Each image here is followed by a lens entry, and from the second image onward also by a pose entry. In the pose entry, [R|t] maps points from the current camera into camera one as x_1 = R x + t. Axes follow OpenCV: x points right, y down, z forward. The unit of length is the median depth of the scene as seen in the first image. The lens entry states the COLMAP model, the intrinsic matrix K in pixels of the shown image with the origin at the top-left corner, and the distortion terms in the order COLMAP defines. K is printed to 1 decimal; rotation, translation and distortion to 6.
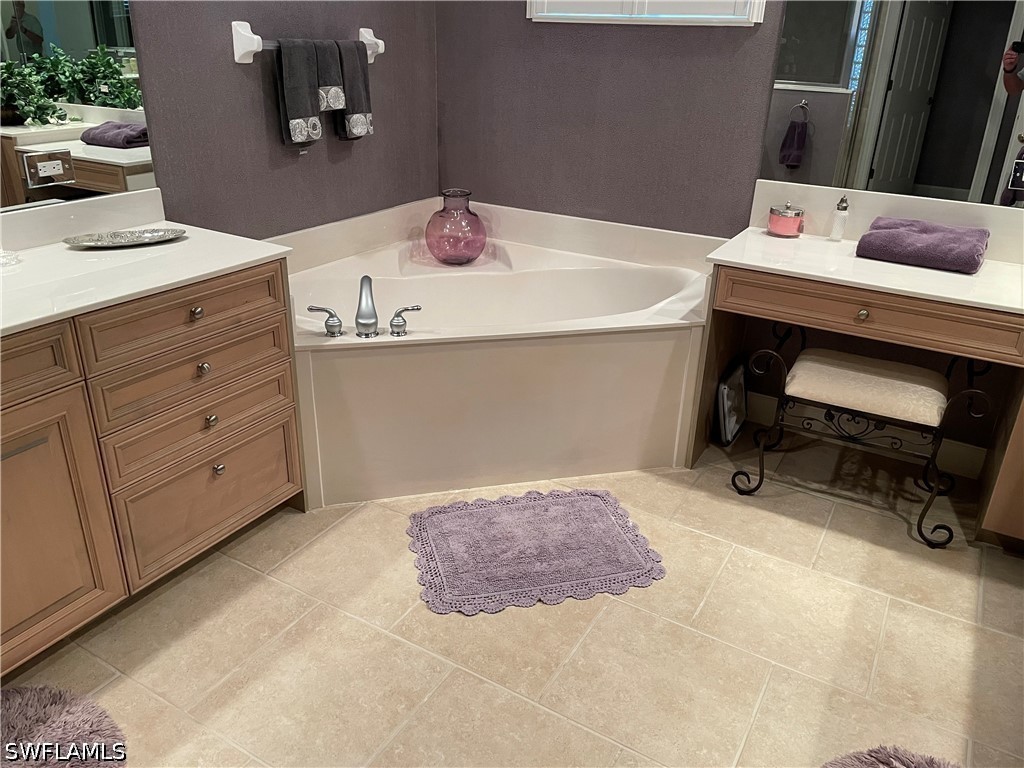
lens RADIAL K [[769.6, 0, 511.6], [0, 769.6, 367.8], [0, 0, 1]] dist [0.096021, -0.125696]
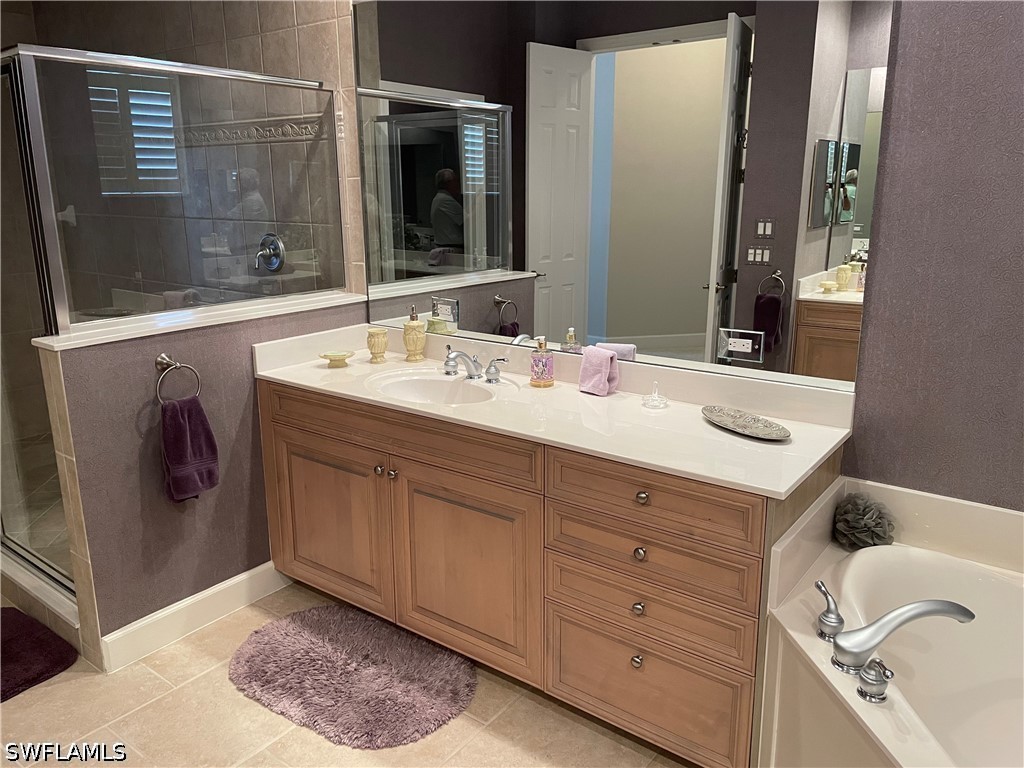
lens RADIAL K [[769.6, 0, 511.6], [0, 769.6, 367.8], [0, 0, 1]] dist [0.096021, -0.125696]
pose [[-0.122281, 0.198788, -0.972384, 0.497641], [-0.385797, 0.893168, 0.231109, -0.352507], [0.914444, 0.403403, -0.032526, 0.758332]]
